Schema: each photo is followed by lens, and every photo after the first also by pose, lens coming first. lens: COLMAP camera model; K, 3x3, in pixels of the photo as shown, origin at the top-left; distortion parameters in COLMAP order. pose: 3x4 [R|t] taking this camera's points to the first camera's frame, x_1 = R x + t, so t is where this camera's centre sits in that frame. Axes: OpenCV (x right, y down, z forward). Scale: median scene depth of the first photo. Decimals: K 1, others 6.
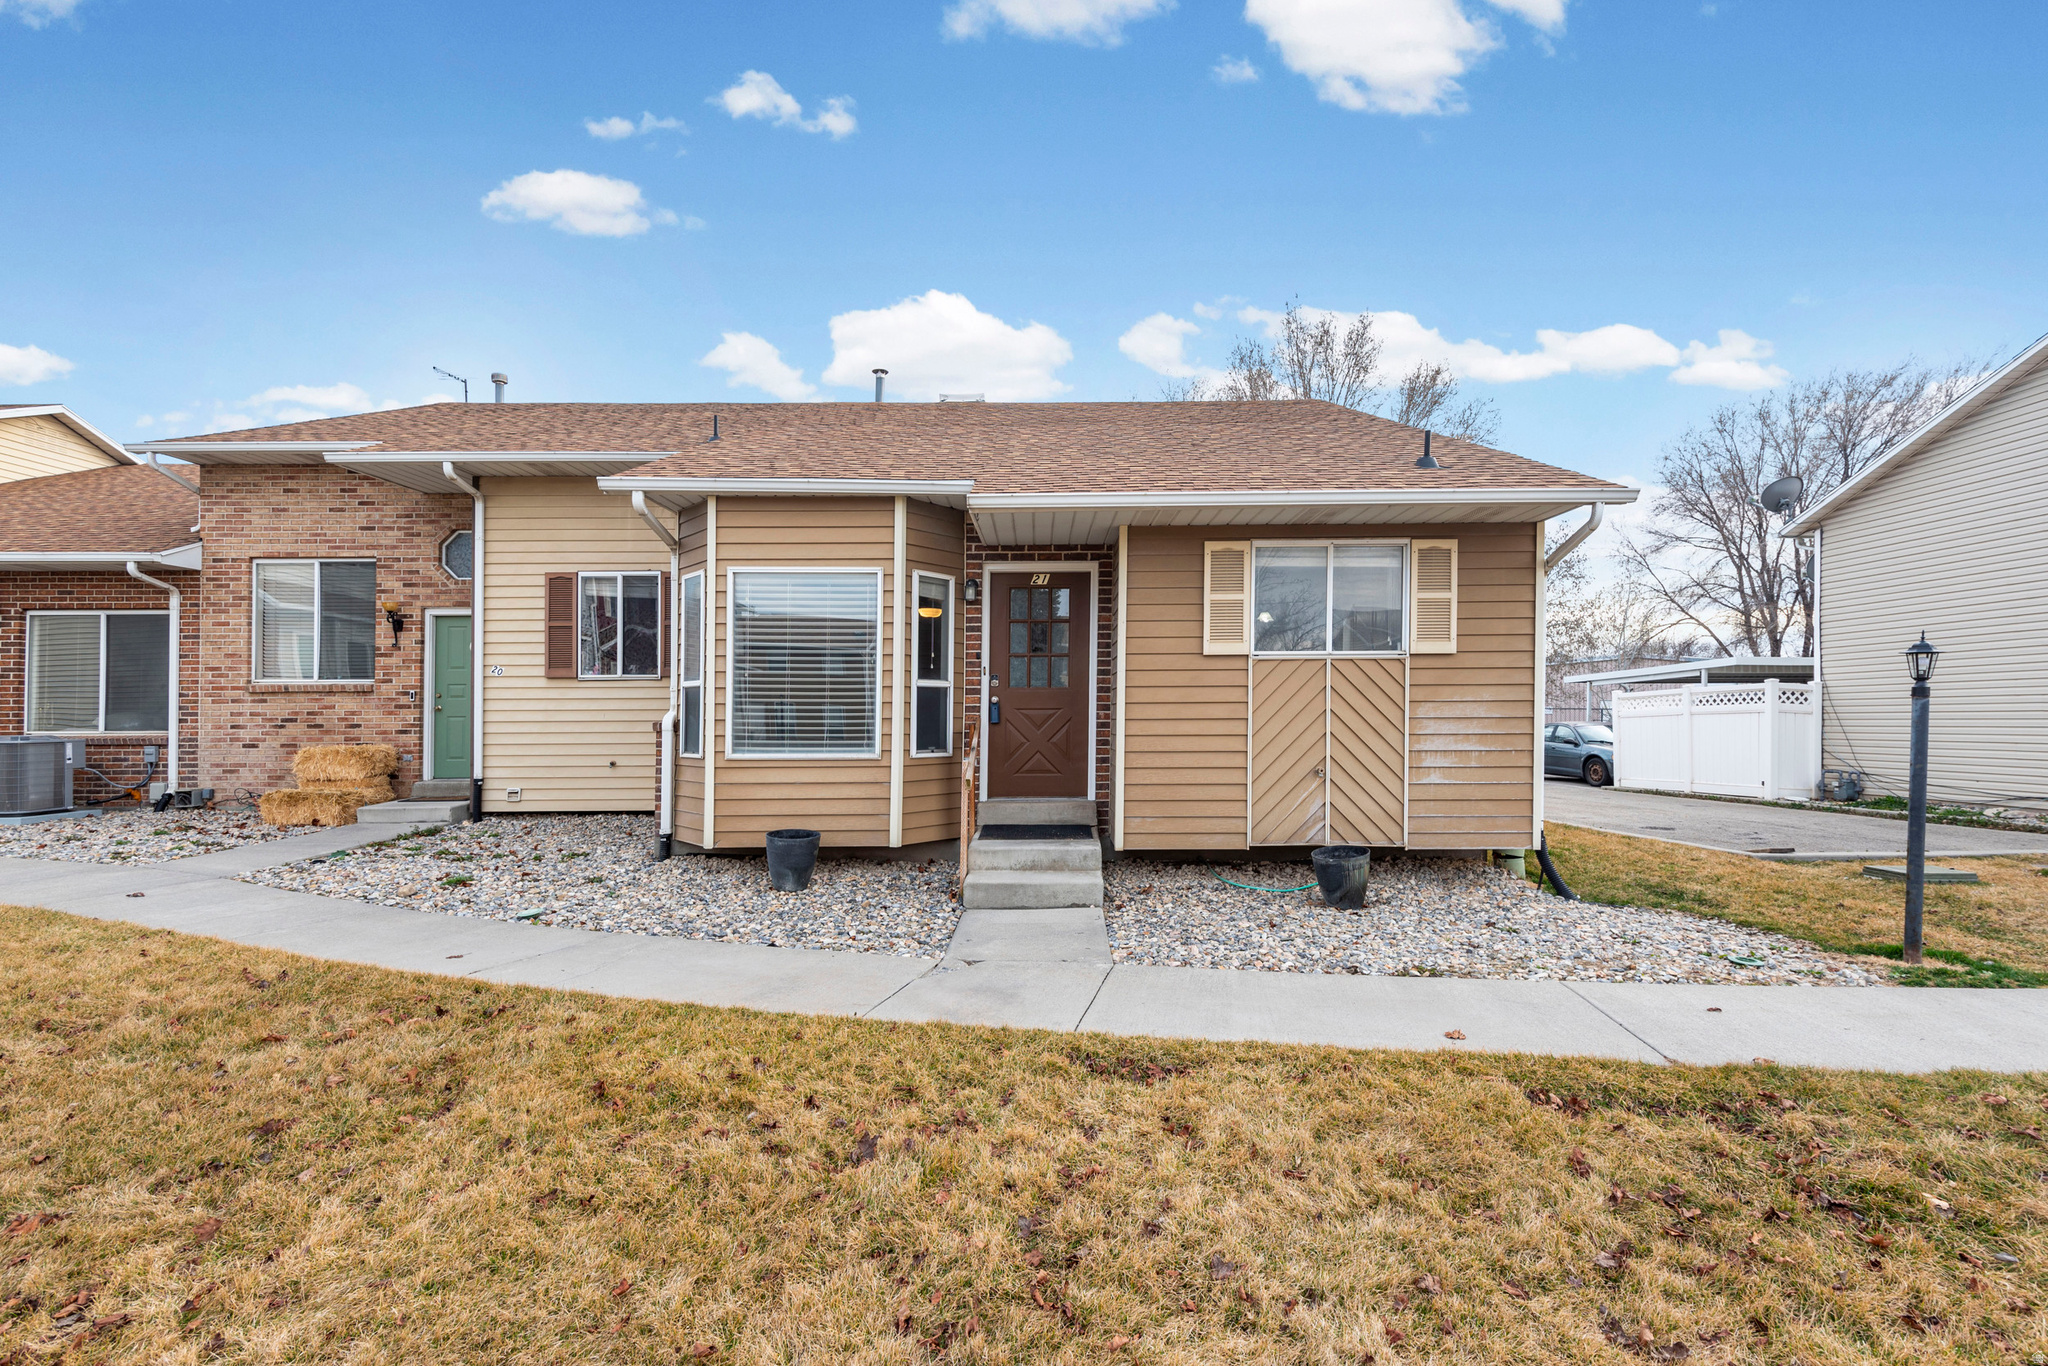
lens RADIAL K [[944.9, 0, 1053.3], [0, 944.9, 695.0], [0, 0, 1]] dist [0.022821, -0.013097]
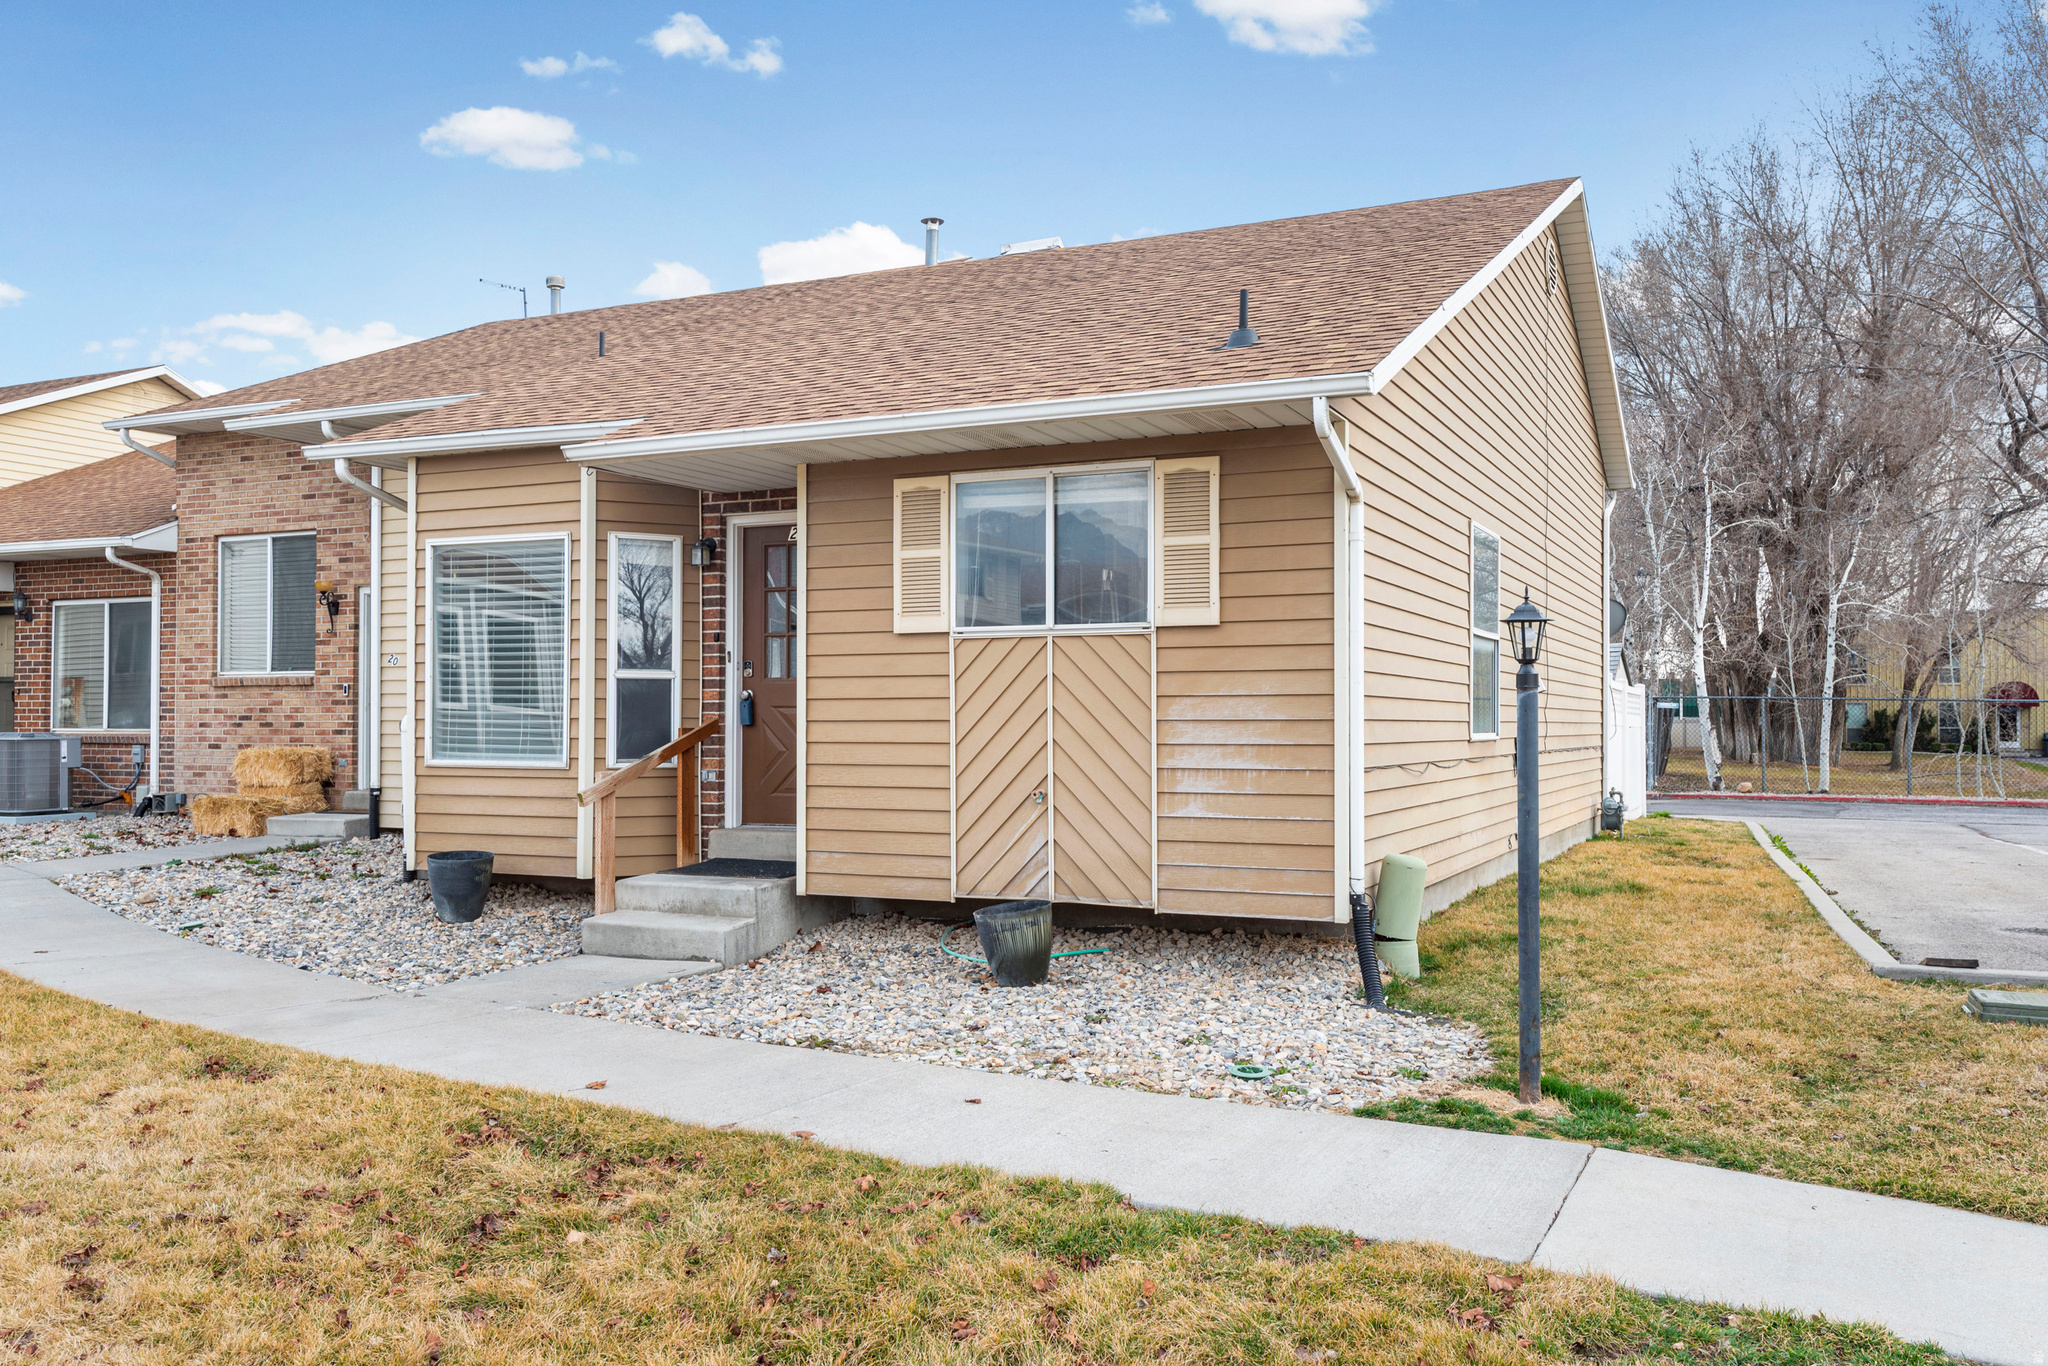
lens RADIAL K [[1591.0, 0, 1034.8], [0, 1591.0, 659.0], [0, 0, 1]] dist [-0.007489, 0.012484]
pose [[0.914953, -0.010986, -0.403410, 0.487436], [0.005460, 0.999875, -0.014846, -0.002308], [0.403523, 0.011381, 0.914899, -0.055671]]
